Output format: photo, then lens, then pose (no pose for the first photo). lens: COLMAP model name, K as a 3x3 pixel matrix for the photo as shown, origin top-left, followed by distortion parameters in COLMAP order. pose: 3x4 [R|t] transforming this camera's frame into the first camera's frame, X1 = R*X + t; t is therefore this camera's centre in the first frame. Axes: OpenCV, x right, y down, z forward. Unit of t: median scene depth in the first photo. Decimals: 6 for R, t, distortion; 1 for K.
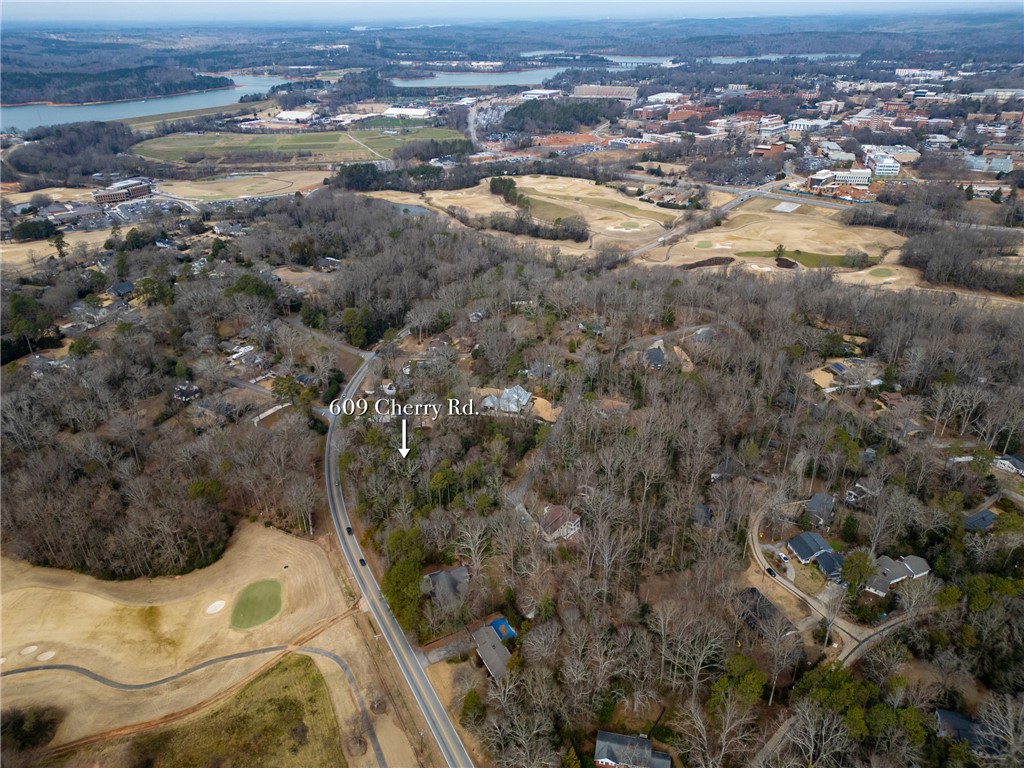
lens RADIAL K [[714.1, 0, 512.0], [0, 714.1, 384.0], [0, 0, 1]] dist [0.068865, -0.058445]
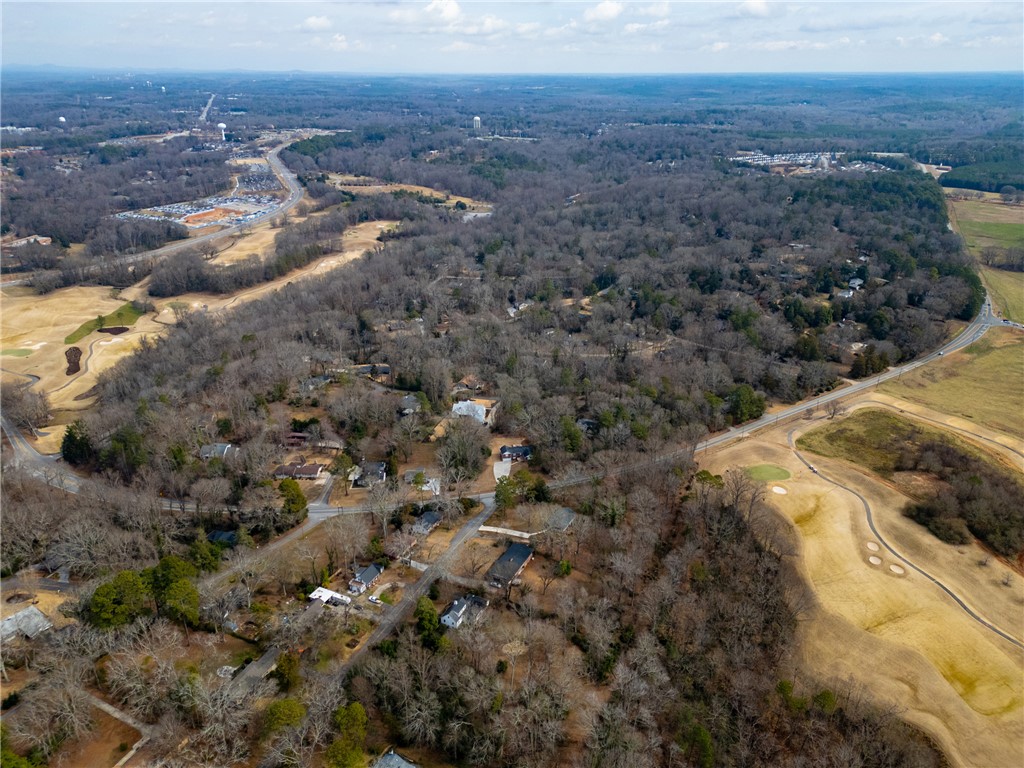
lens RADIAL K [[725.1, 0, 512.5], [0, 725.1, 377.2], [0, 0, 1]] dist [0.075918, -0.070388]
pose [[-0.104848, -0.373867, 0.921537, -0.408003], [0.455792, 0.805525, 0.378659, -0.165932], [-0.883889, 0.459731, 0.085948, 0.317982]]
